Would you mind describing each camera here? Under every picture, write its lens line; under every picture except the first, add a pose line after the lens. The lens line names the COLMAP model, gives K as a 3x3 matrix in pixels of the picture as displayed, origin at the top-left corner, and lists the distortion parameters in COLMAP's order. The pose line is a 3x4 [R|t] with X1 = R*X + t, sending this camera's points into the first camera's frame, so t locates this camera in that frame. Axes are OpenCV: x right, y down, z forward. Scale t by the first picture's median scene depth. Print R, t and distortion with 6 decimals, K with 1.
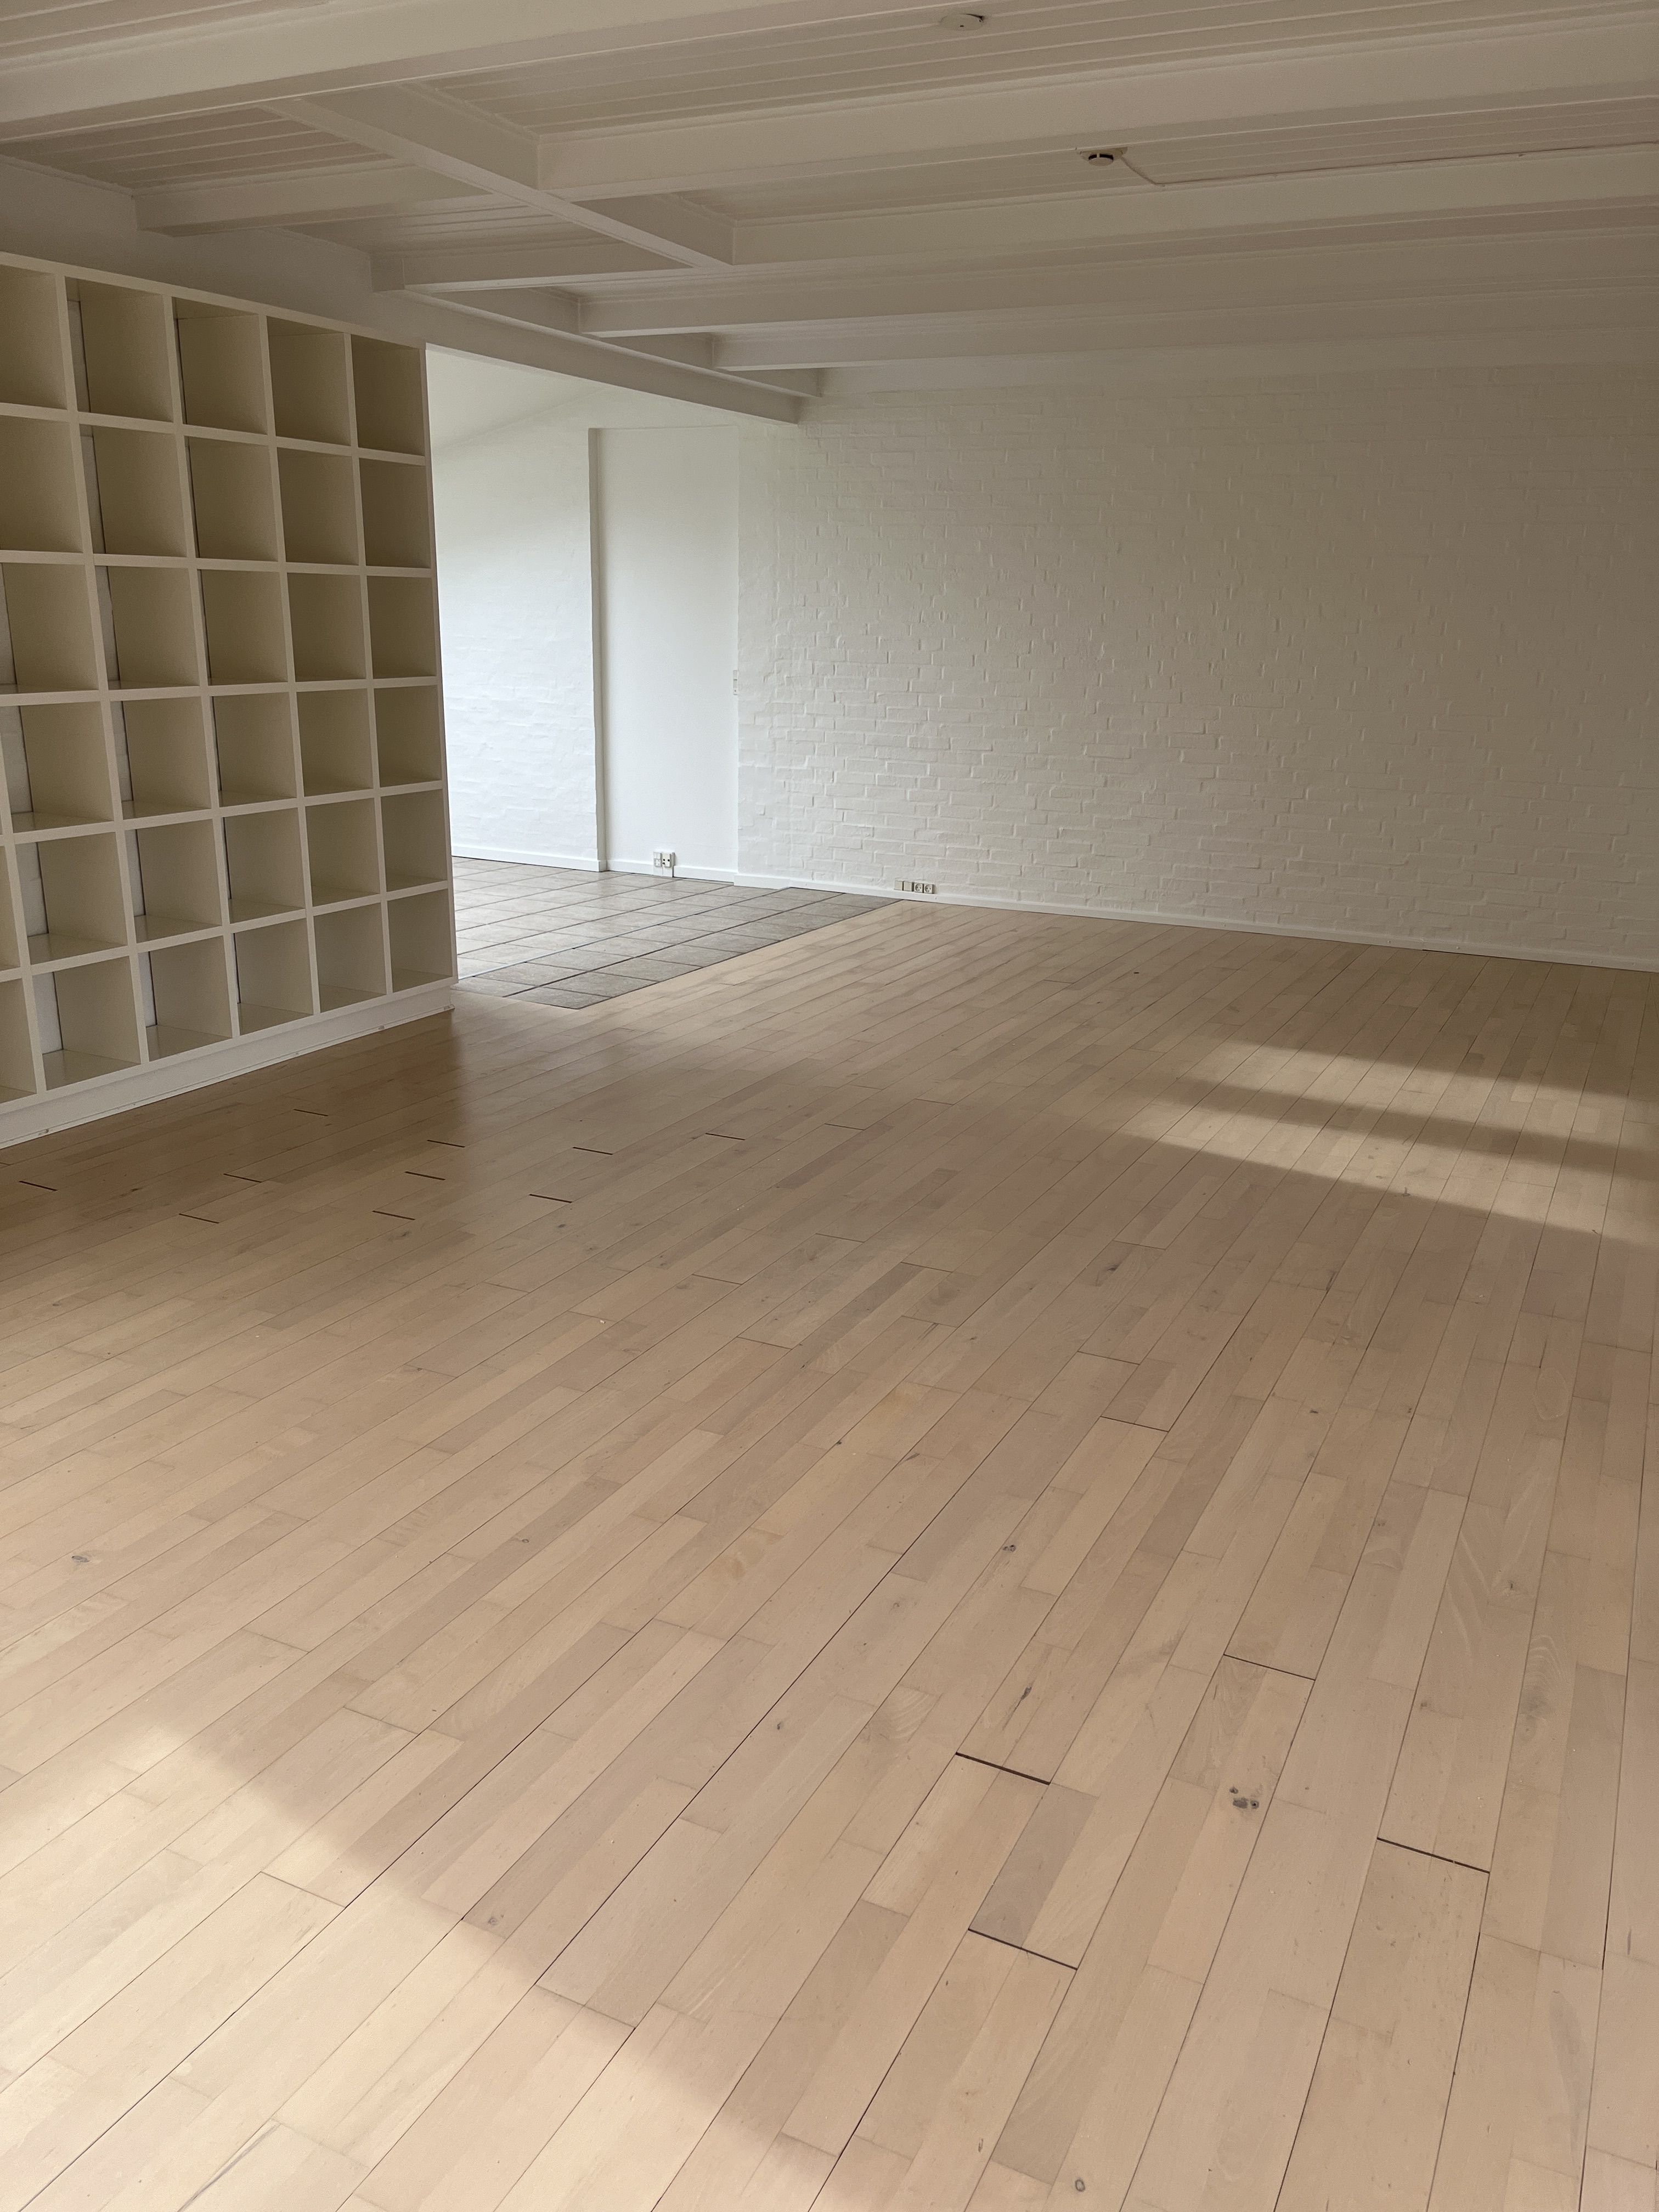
lens RADIAL K [[1681.1, 0, 829.5], [0, 1681.1, 1106.0], [0, 0, 1]] dist [0.009112, 0.001223]
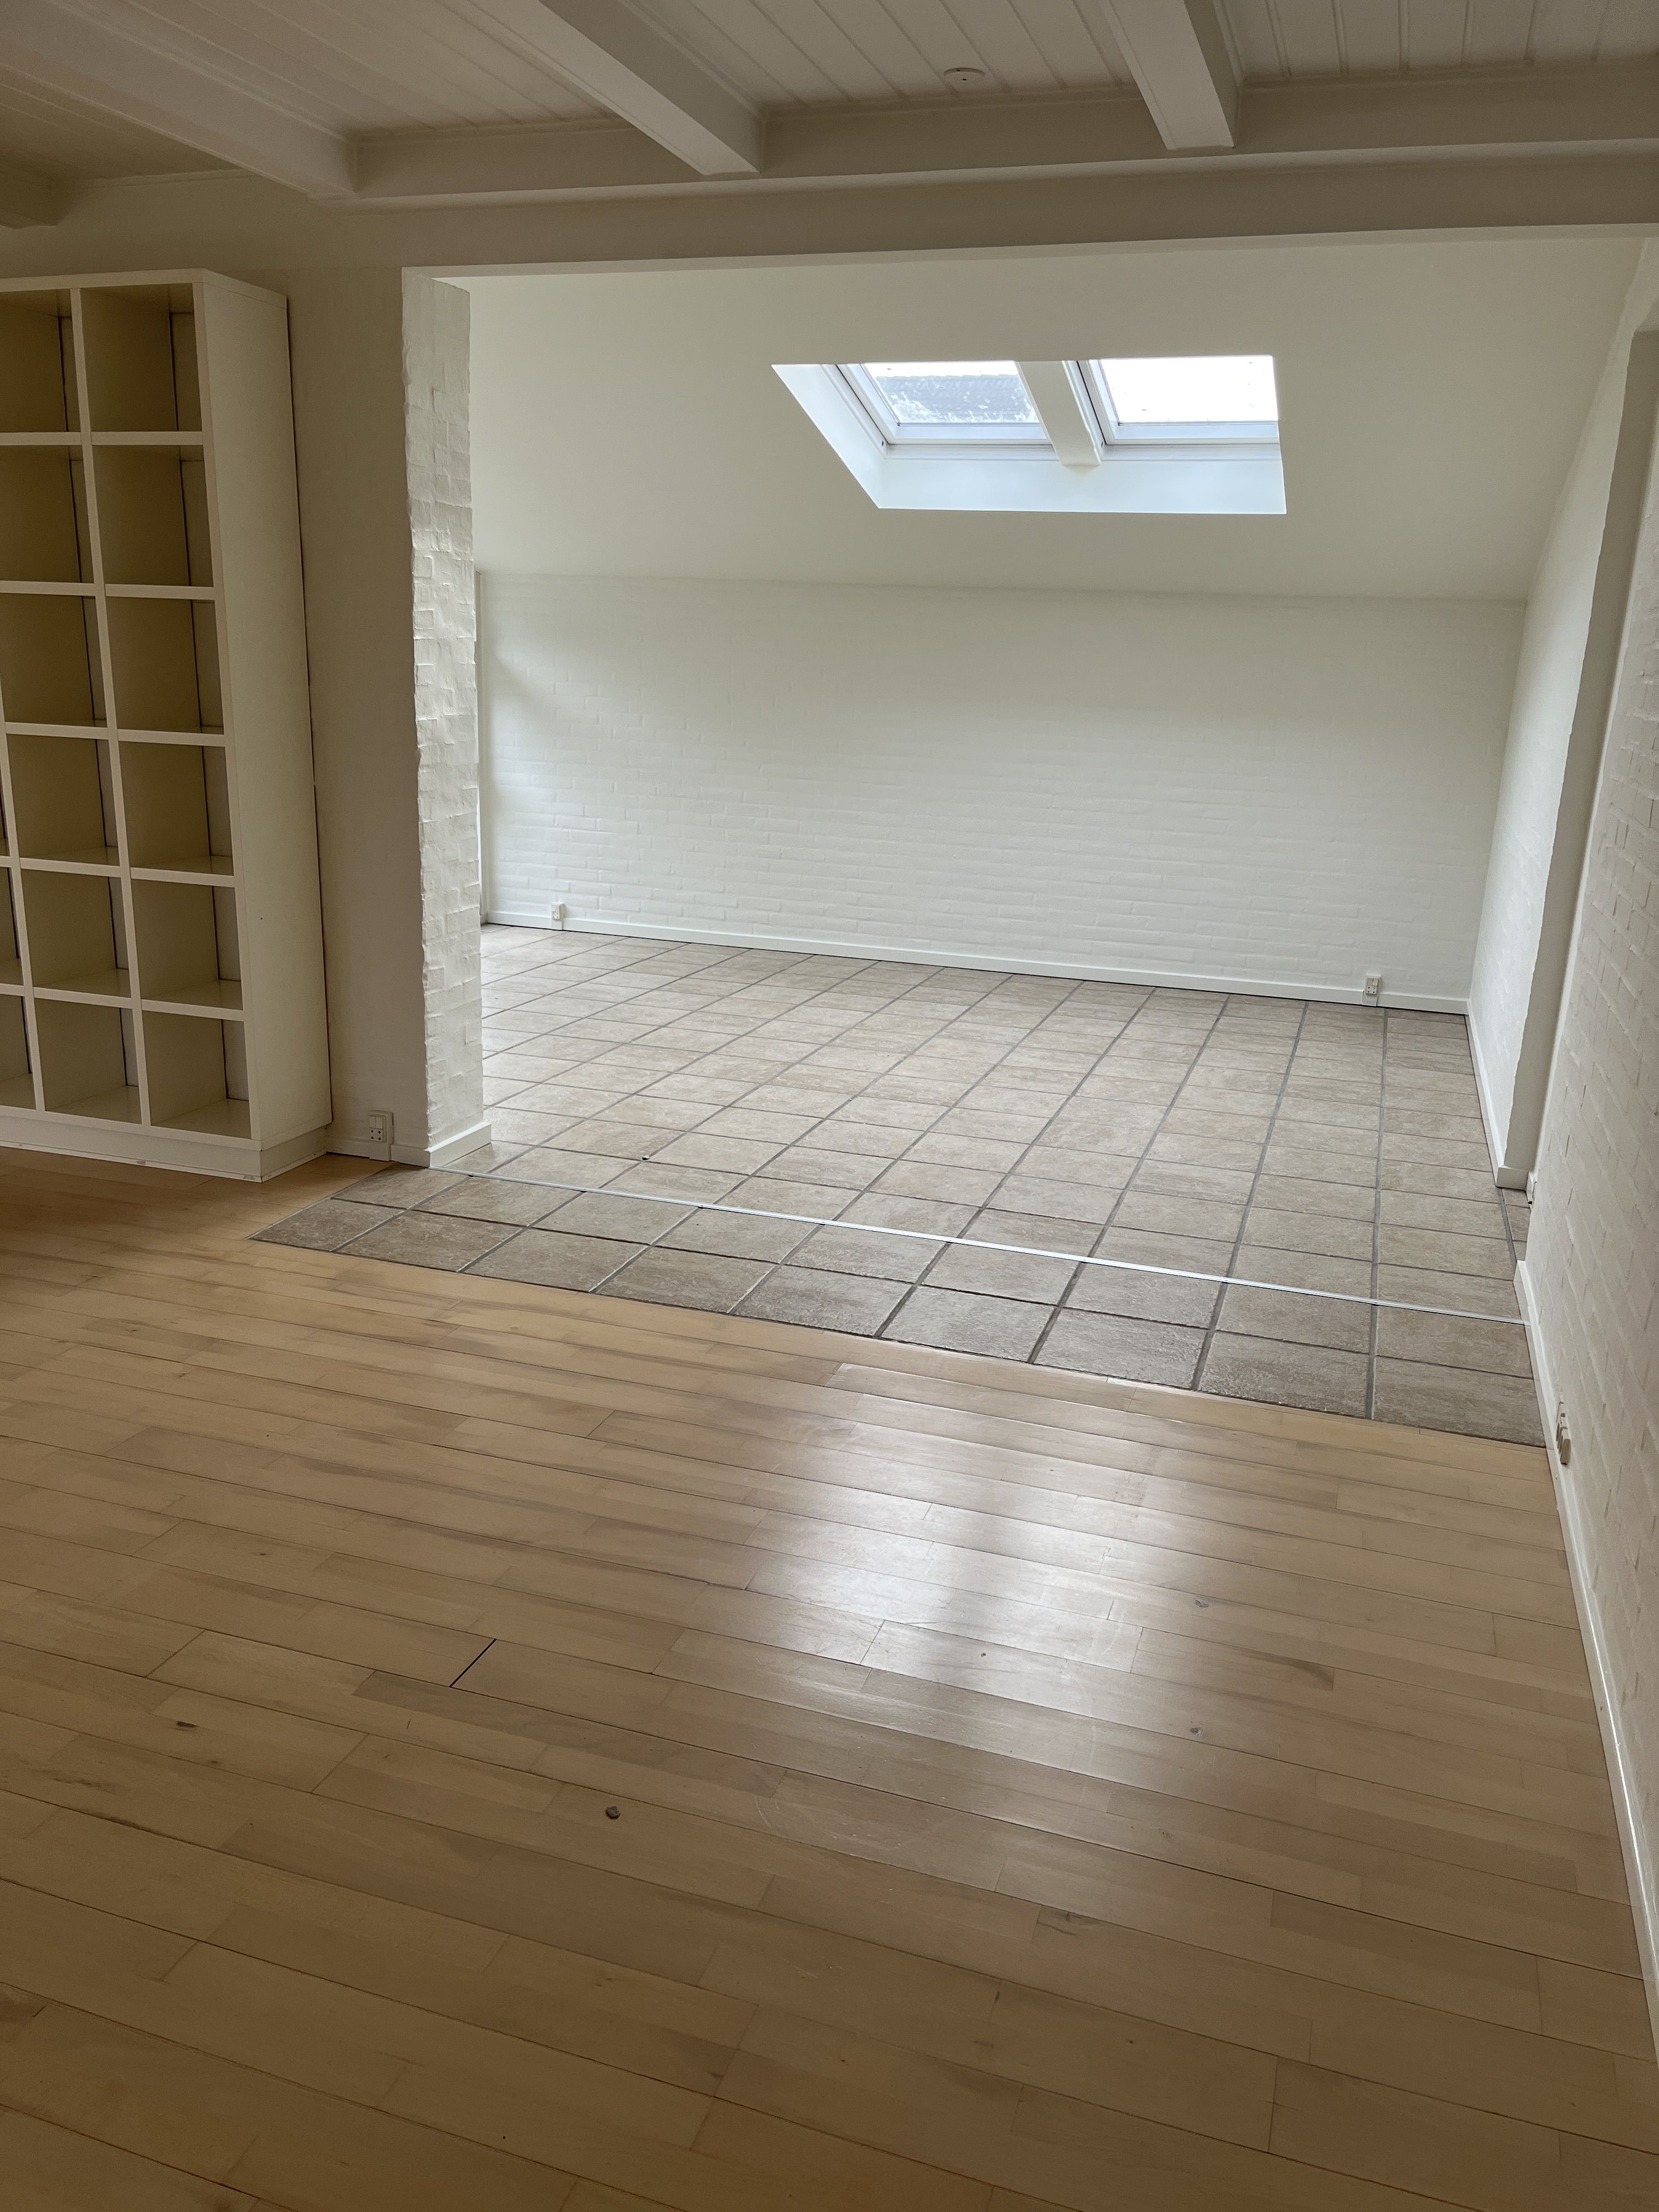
lens RADIAL K [[1681.1, 0, 829.5], [0, 1681.1, 1106.0], [0, 0, 1]] dist [0.009112, 0.001223]
pose [[0.193715, 0.246640, -0.949549, 0.507918], [-0.325734, 0.929145, 0.174889, -0.296529], [0.925404, 0.275422, 0.260329, 1.028324]]
